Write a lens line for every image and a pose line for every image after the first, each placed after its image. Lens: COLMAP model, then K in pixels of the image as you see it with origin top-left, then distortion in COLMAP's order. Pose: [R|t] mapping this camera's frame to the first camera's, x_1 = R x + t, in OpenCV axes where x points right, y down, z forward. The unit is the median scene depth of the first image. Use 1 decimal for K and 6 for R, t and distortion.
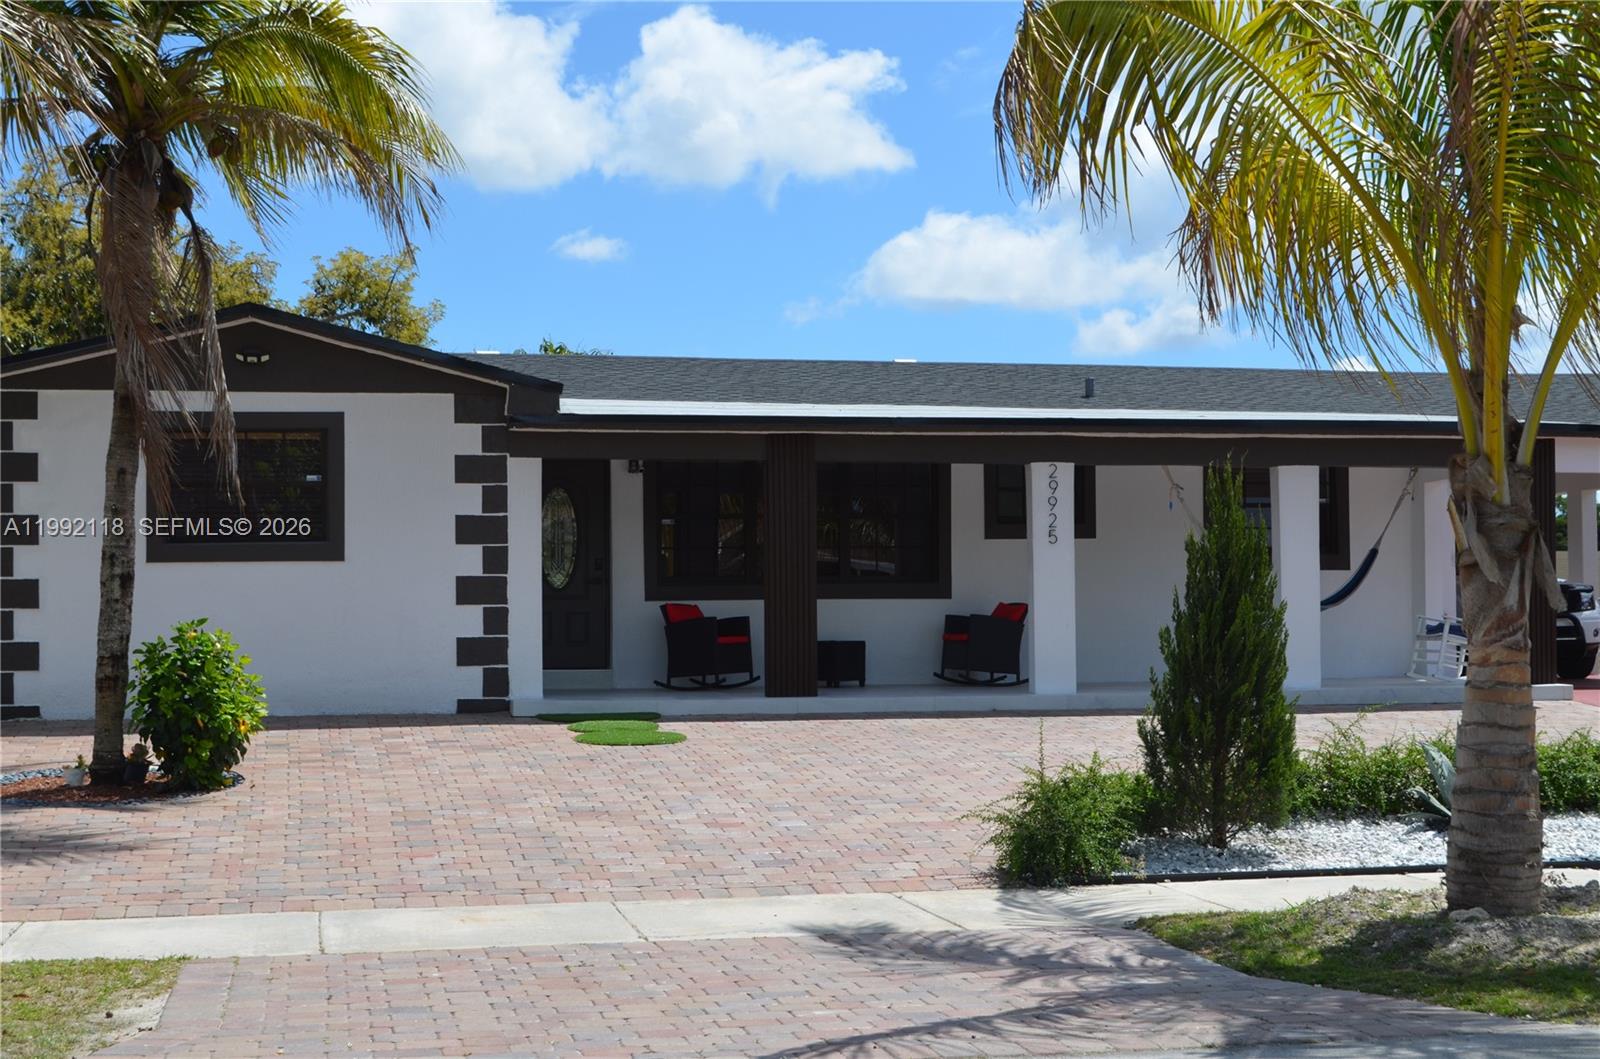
lens RADIAL K [[2507.5, 0, 776.6], [0, 2507.5, 526.8], [0, 0, 1]] dist [-0.001004, 0.069824]
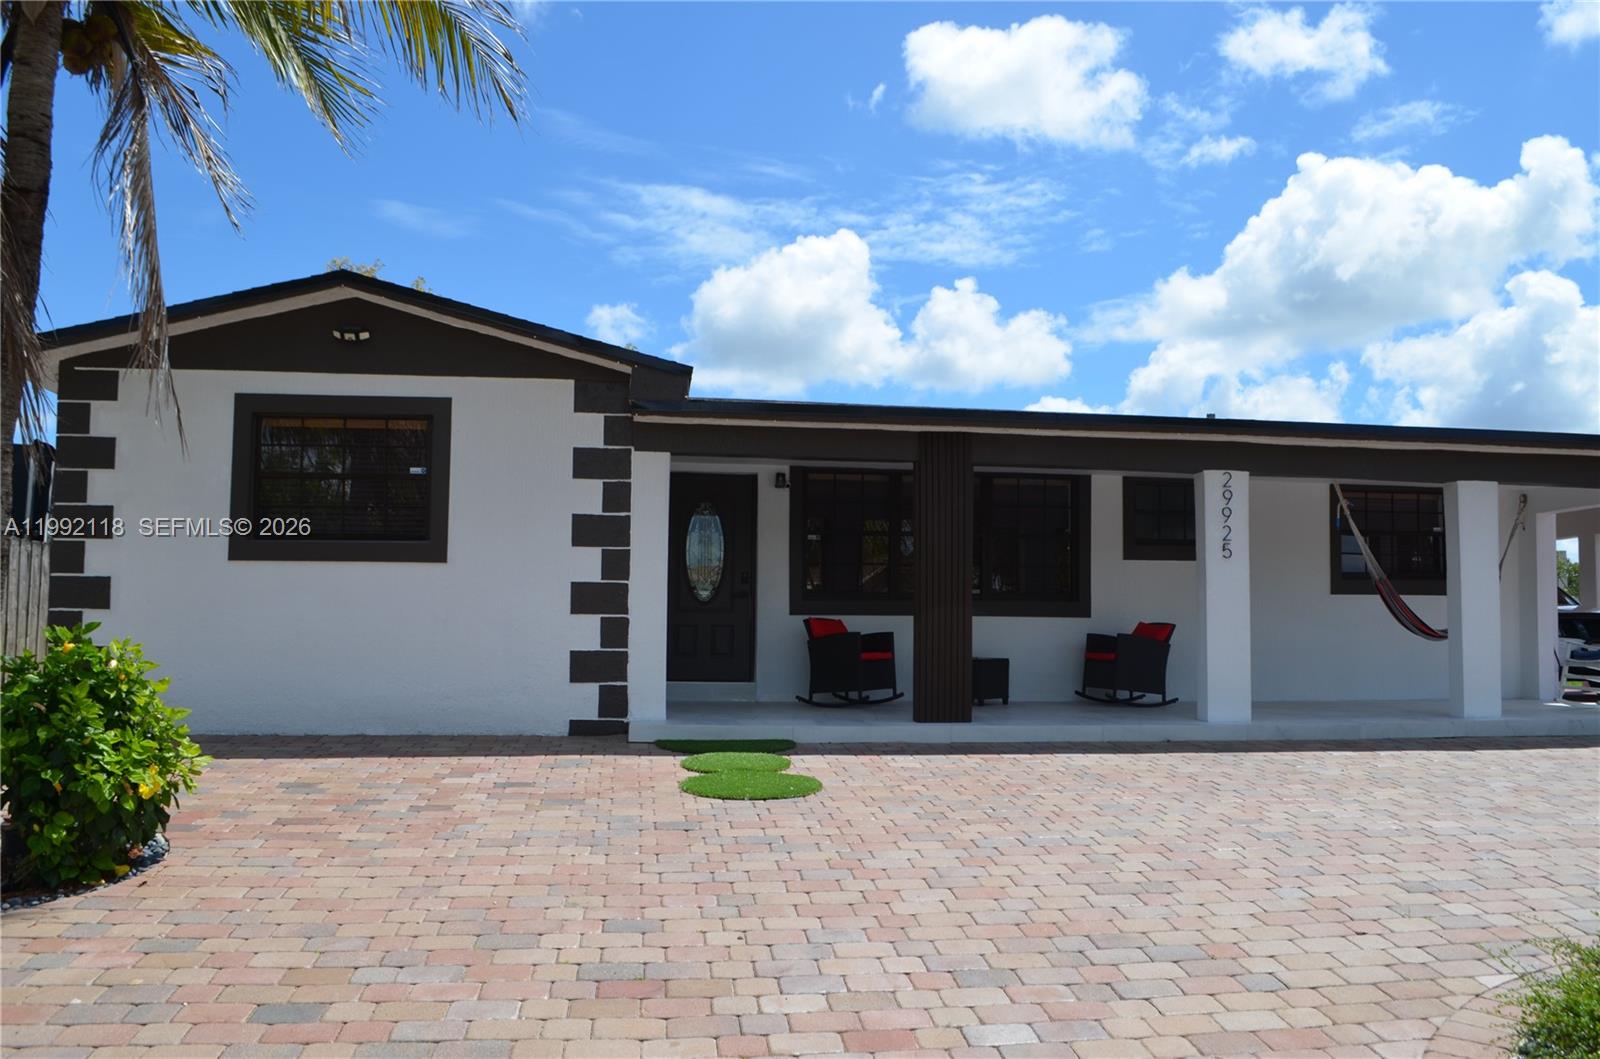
lens RADIAL K [[1261.5, 0, 800.0], [0, 1261.5, 529.5], [0, 0, 1]] dist [-0.060334, -0.003155]
pose [[0.997514, 0.011991, -0.069438, -0.016096], [-0.014957, 0.998990, -0.042361, 0.019883], [0.068860, 0.043294, 0.996686, 0.587142]]
